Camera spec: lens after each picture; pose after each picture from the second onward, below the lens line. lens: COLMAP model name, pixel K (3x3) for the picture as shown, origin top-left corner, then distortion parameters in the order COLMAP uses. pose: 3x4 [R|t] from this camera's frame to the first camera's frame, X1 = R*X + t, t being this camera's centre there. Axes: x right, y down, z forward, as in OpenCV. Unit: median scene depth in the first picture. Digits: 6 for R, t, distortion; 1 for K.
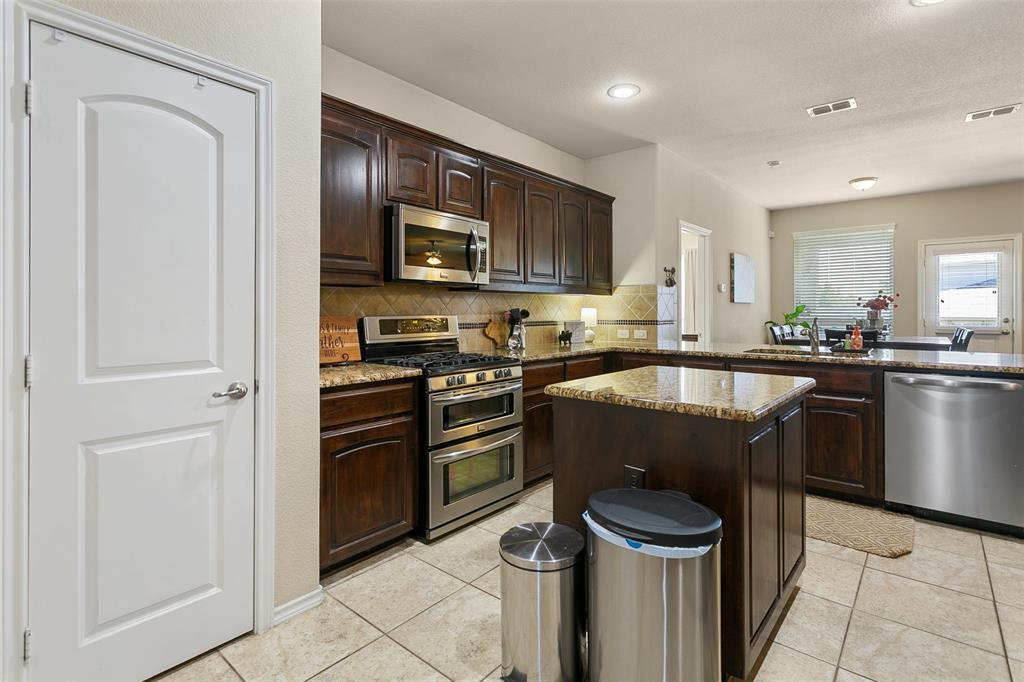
lens RADIAL K [[494.4, 0, 524.6], [0, 494.4, 311.2], [0, 0, 1]] dist [0.003208, 0.003276]
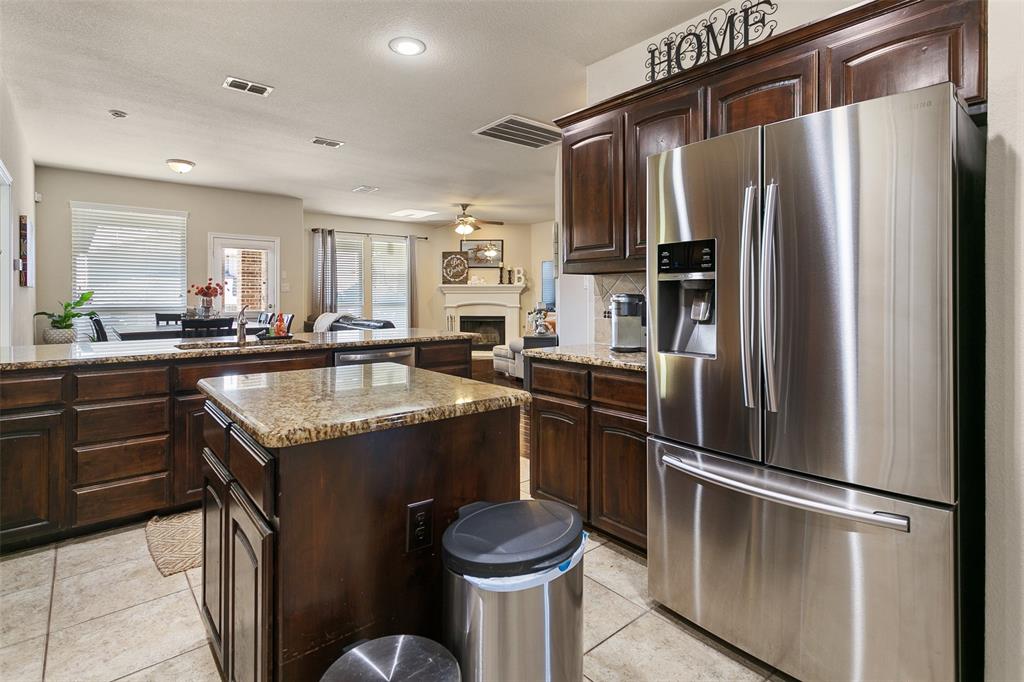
lens RADIAL K [[494.4, 0, 506.2], [0, 494.4, 296.2], [0, 0, 1]] dist [0.003208, 0.003276]
pose [[0.191587, 0.004329, 0.981466, -0.240304], [0.001607, 0.999988, -0.004724, 0.000900], [-0.981474, 0.002483, 0.191578, 0.344922]]
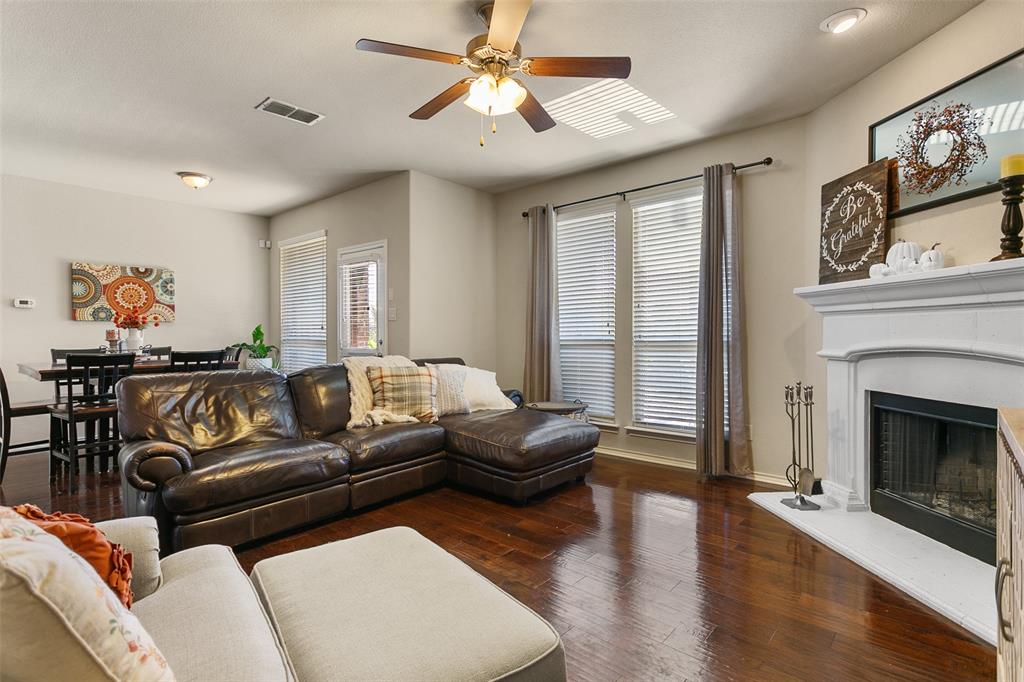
lens RADIAL K [[494.4, 0, 508.7], [0, 494.4, 339.6], [0, 0, 1]] dist [0.003208, 0.003276]
pose [[0.999613, 0.000531, -0.027822, 2.210471], [-0.000211, 0.999934, 0.011496, 0.007853], [0.027826, -0.011486, 0.999547, 0.300154]]
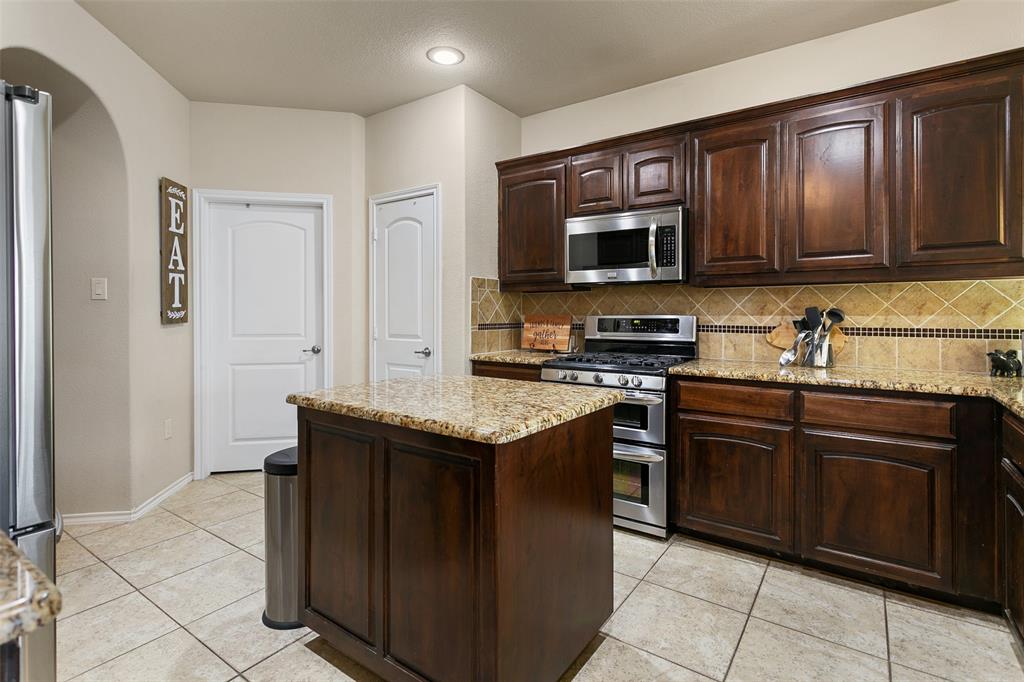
lens RADIAL K [[494.4, 0, 515.8], [0, 494.4, 313.6], [0, 0, 1]] dist [0.003208, 0.003276]
pose [[0.083611, 0.005426, -0.996484, 0.740686], [0.000145, 0.999985, 0.005457, -0.000457], [0.996498, -0.000601, 0.083609, 0.637540]]
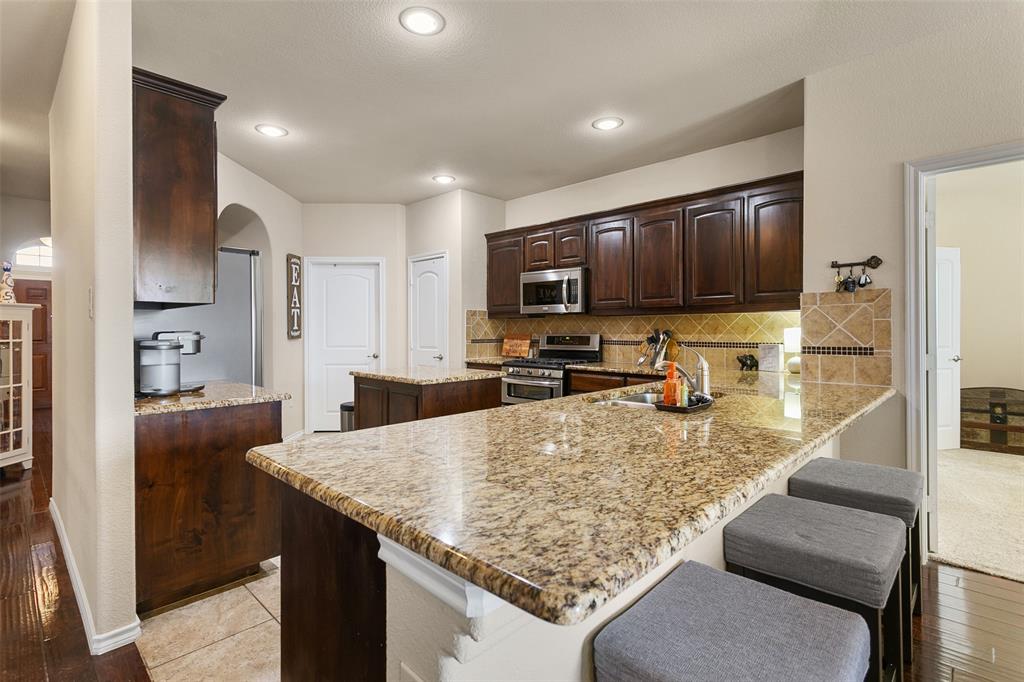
lens RADIAL K [[494.4, 0, 510.6], [0, 494.4, 330.3], [0, 0, 1]] dist [0.003208, 0.003276]
pose [[-0.079479, 0.003333, -0.996831, 1.303174], [0.001707, 0.999993, 0.003207, -0.008096], [0.996835, -0.001446, -0.079485, 0.900775]]
